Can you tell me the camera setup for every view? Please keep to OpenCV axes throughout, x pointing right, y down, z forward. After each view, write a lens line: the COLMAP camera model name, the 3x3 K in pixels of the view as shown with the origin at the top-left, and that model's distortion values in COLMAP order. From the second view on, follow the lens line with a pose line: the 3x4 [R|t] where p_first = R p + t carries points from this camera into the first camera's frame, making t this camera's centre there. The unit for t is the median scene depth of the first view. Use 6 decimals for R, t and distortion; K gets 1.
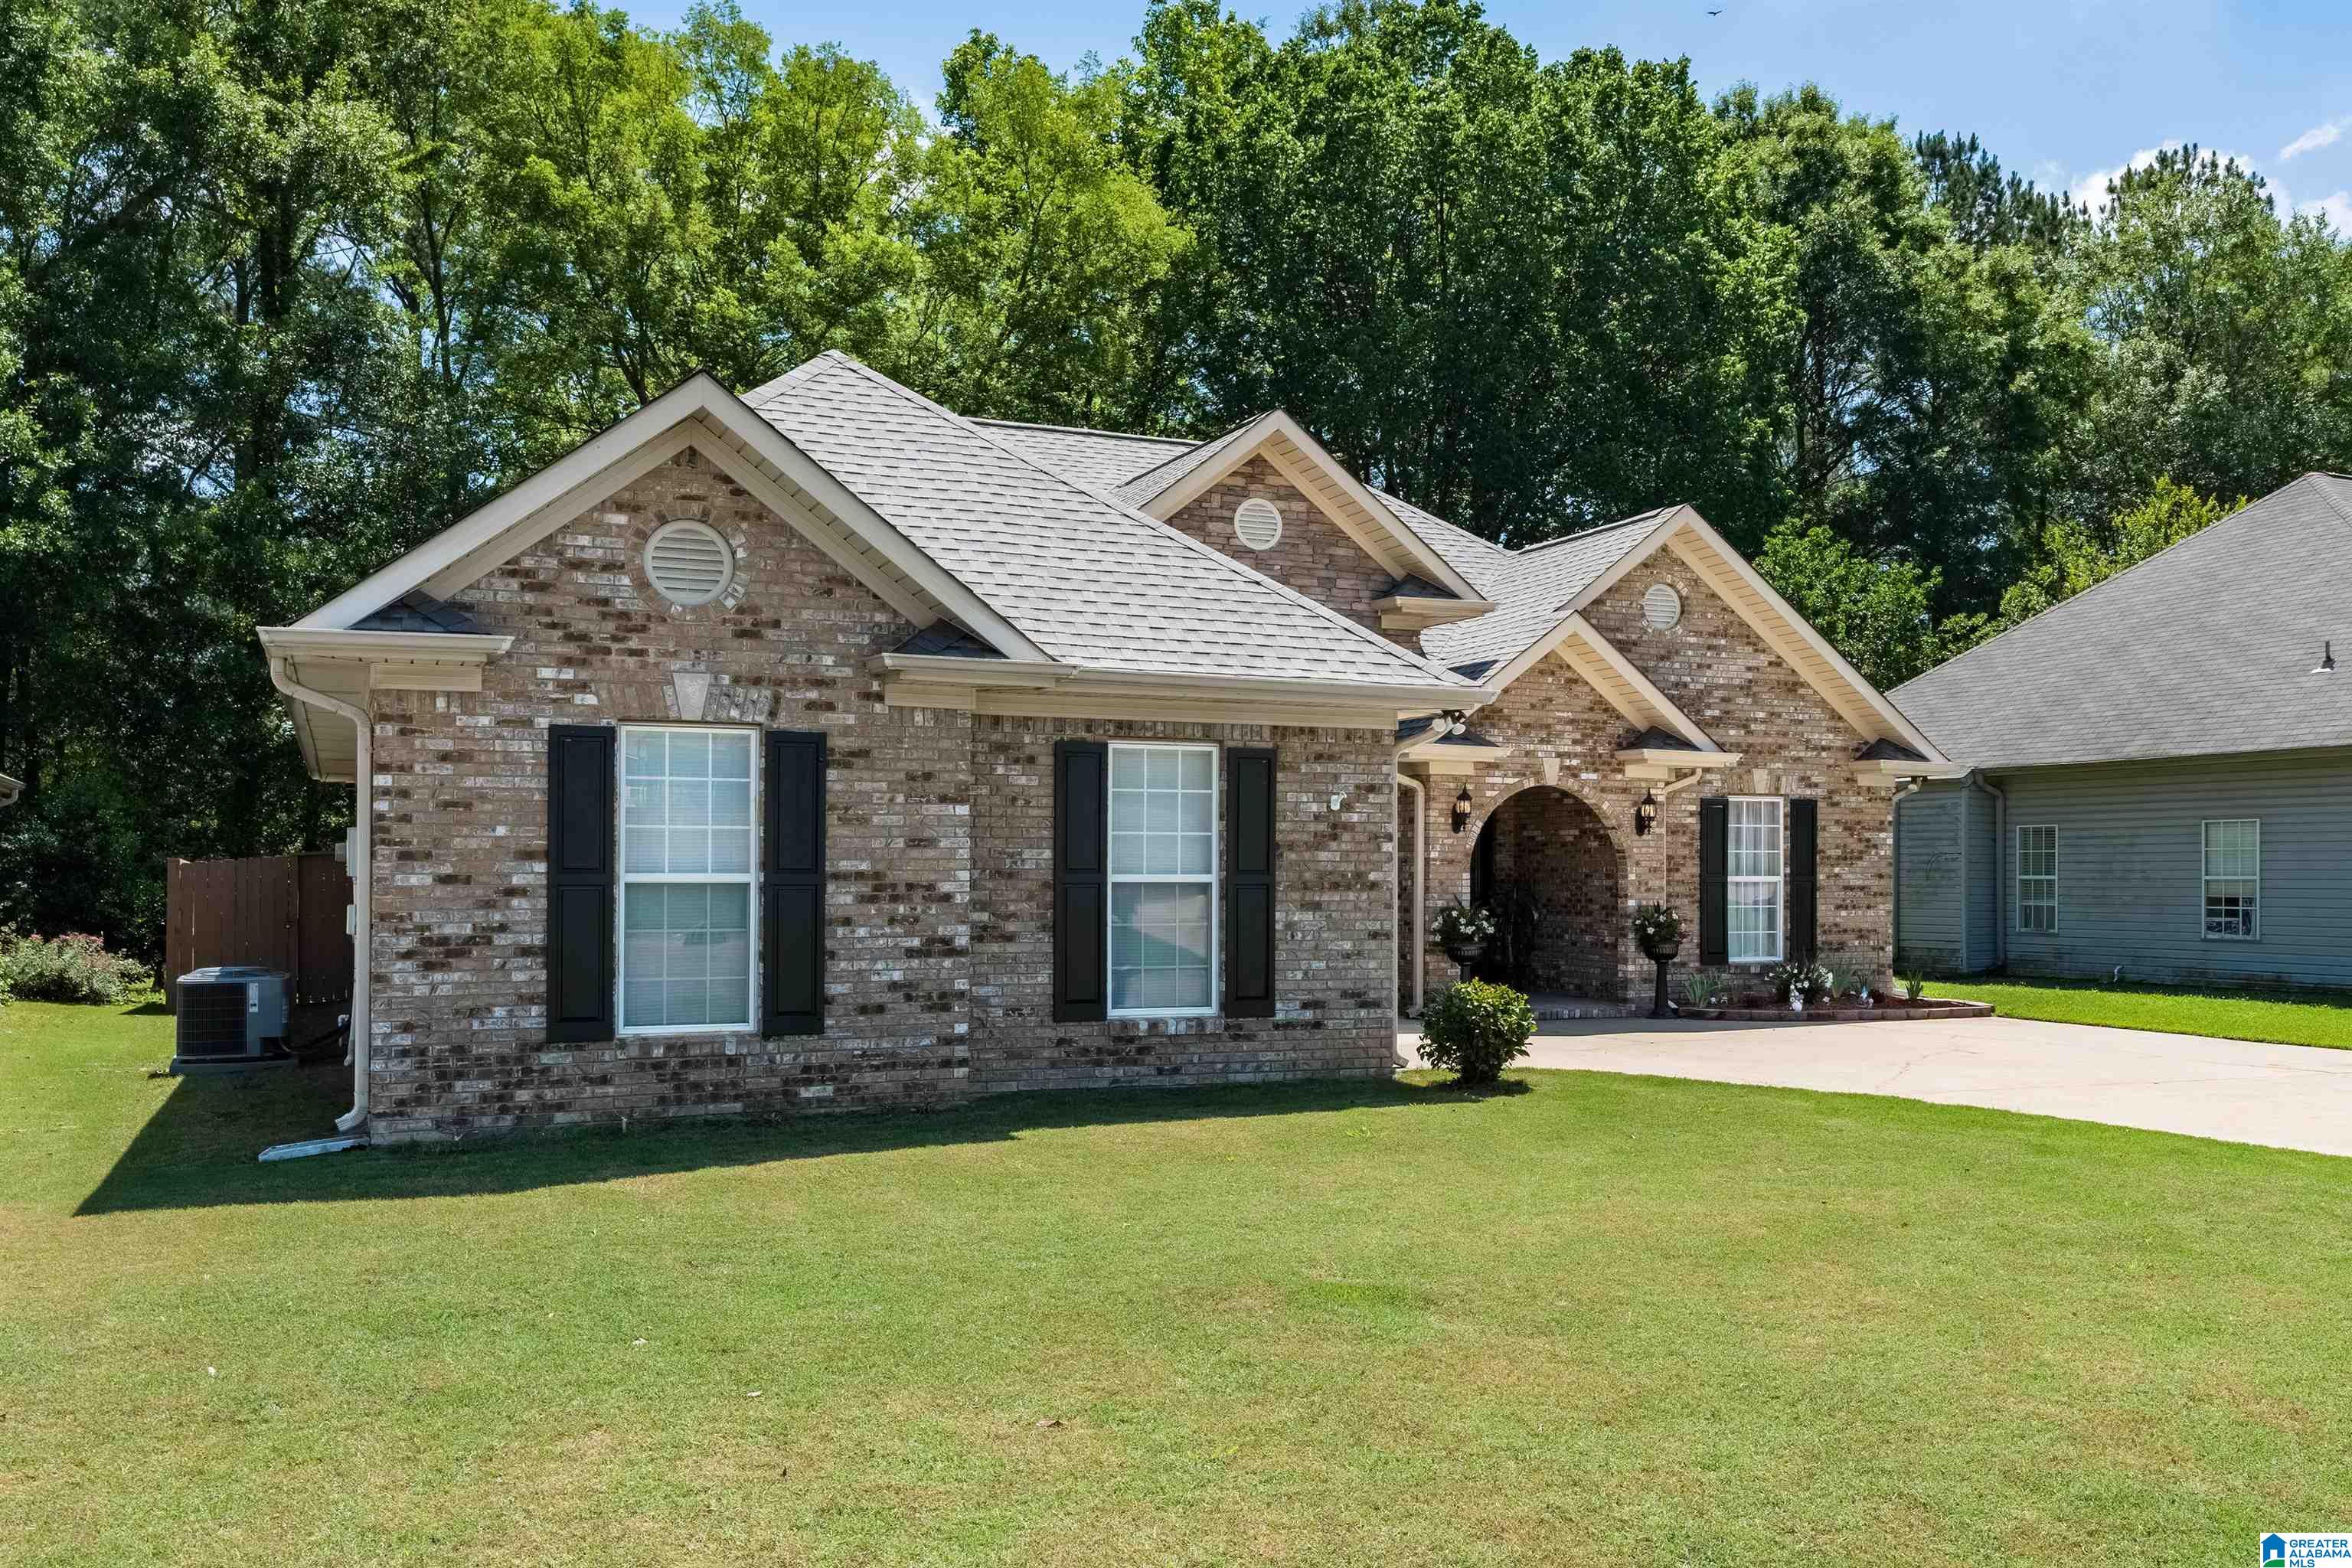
lens RADIAL K [[2046.1, 0, 1176.0], [0, 2046.1, 784.0], [0, 0, 1]] dist [0.002477, 0.000016]
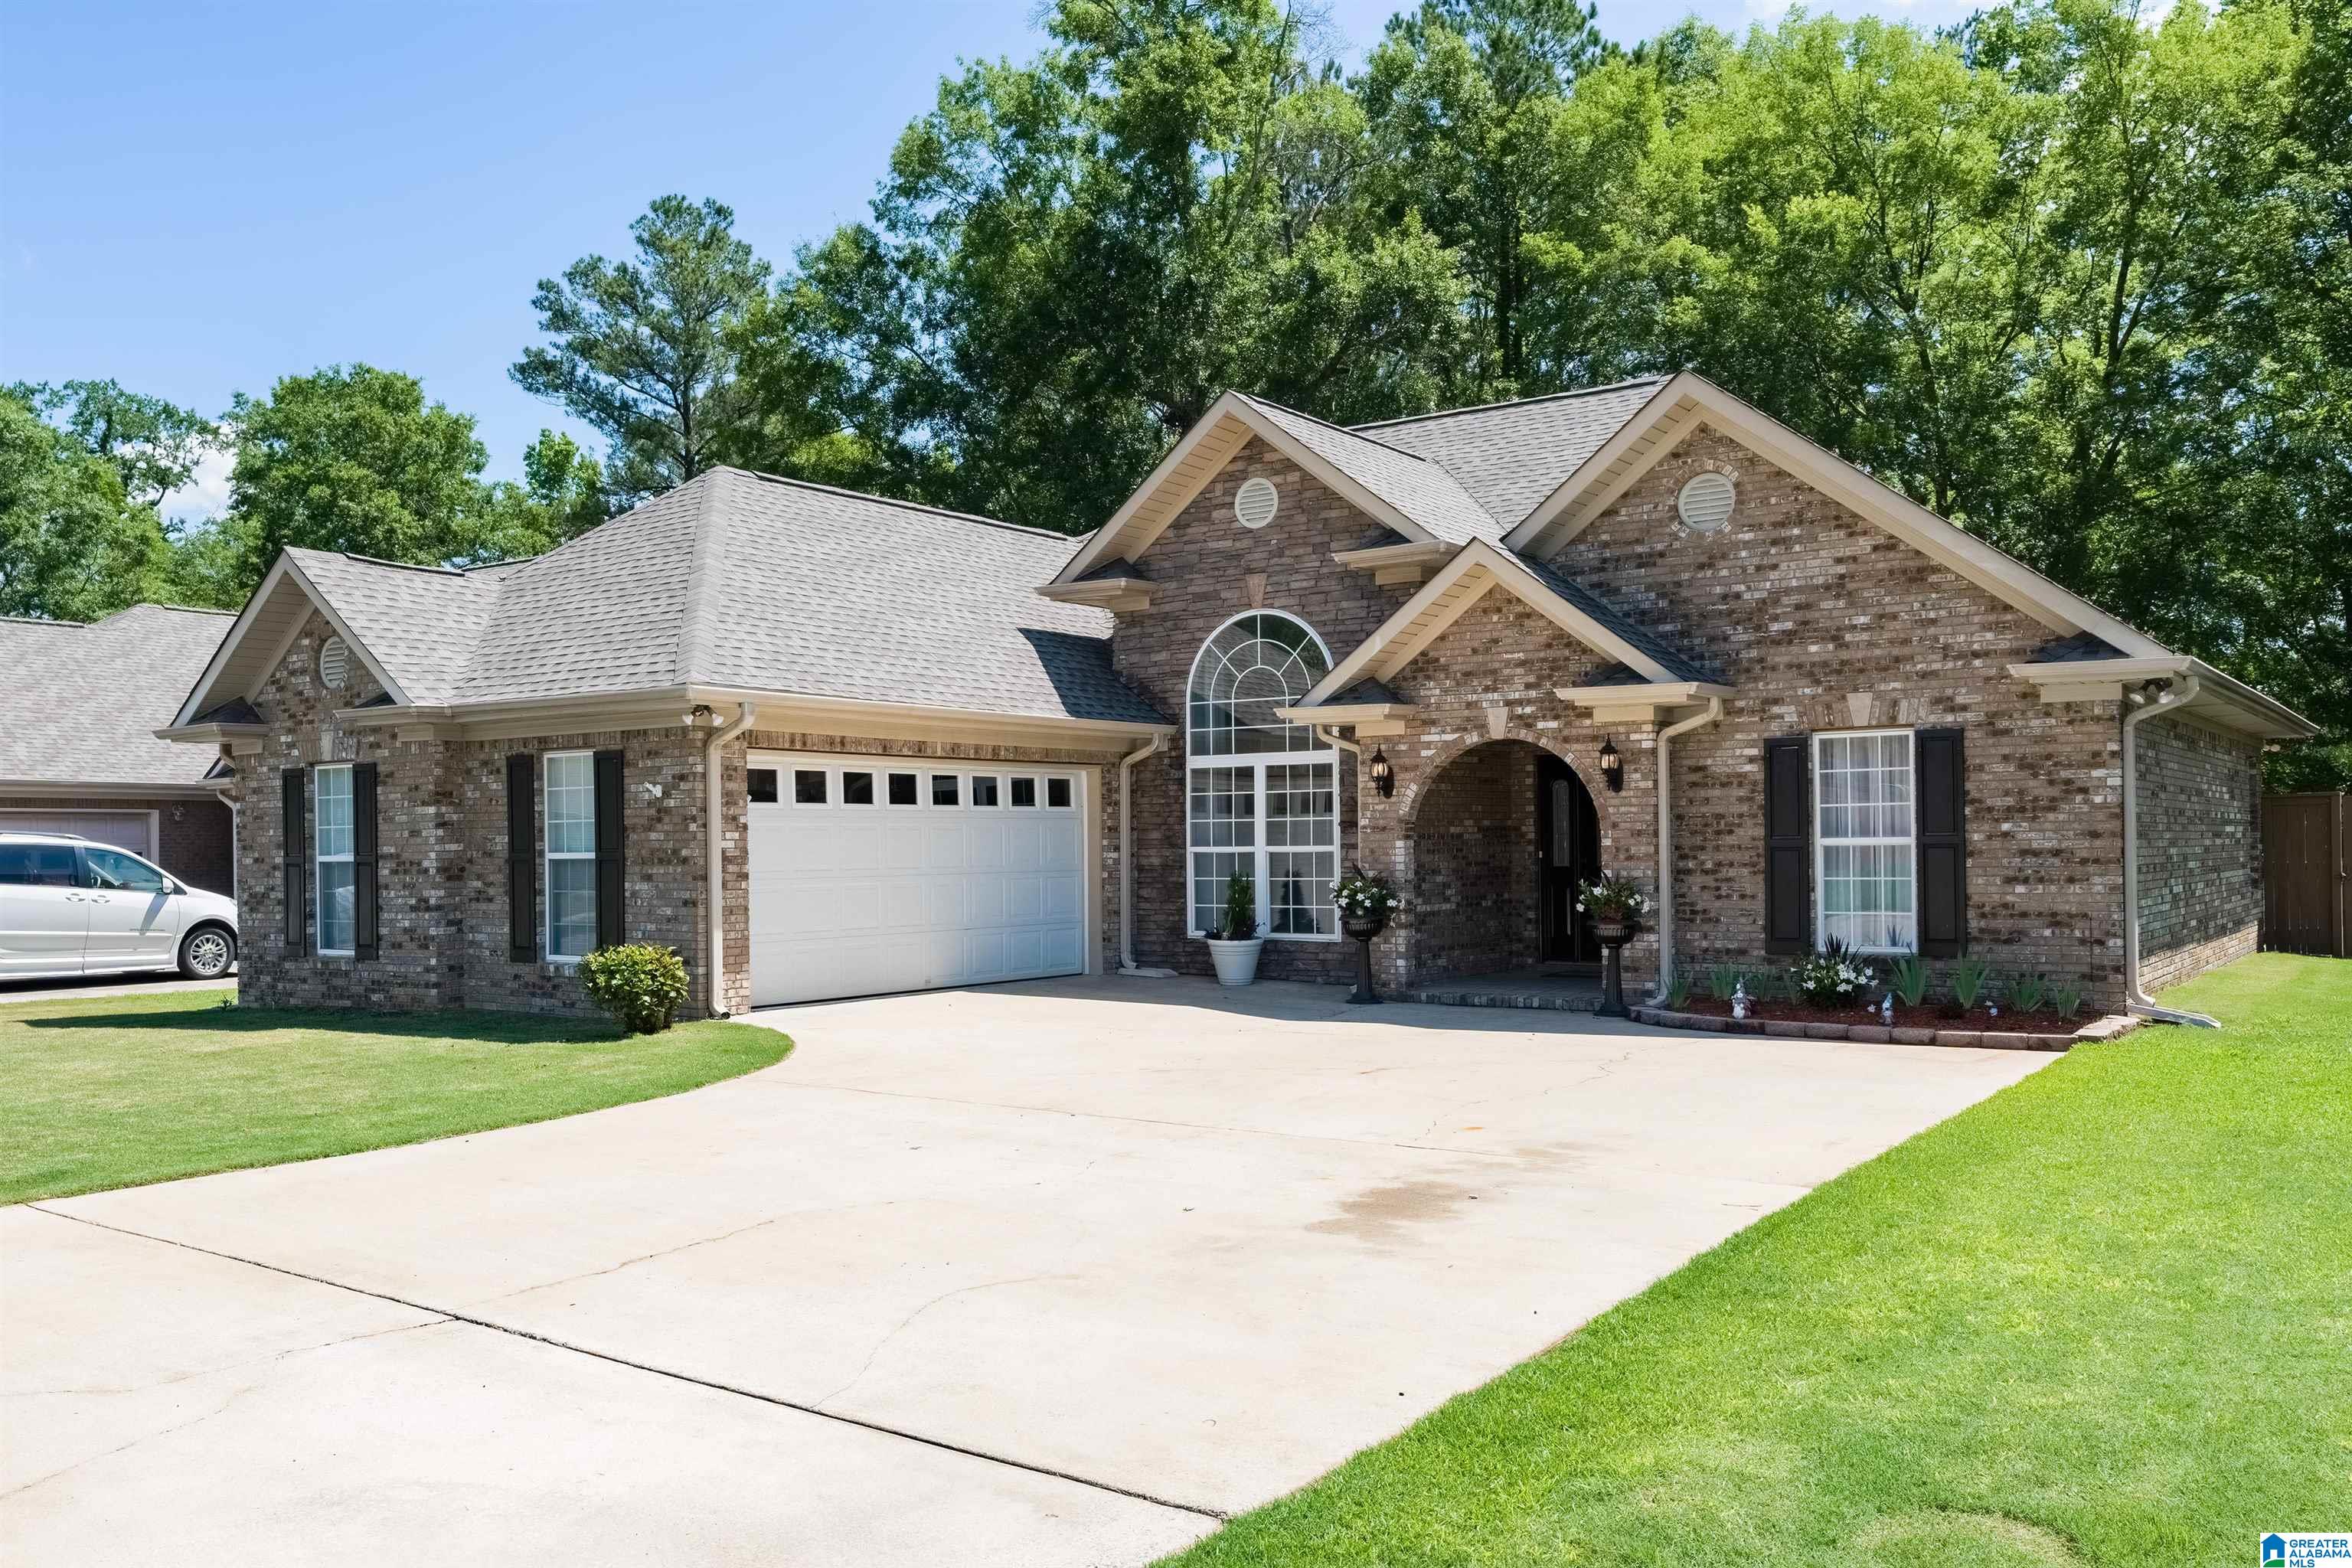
lens RADIAL K [[1774.4, 0, 1176.0], [0, 1774.4, 784.0], [0, 0, 1]] dist [0.004861, -0.000628]
pose [[0.521153, -0.039397, -0.852553, 0.753819], [0.050708, 0.998599, -0.015148, 0.024327], [0.851955, -0.035337, 0.522421, 0.484959]]
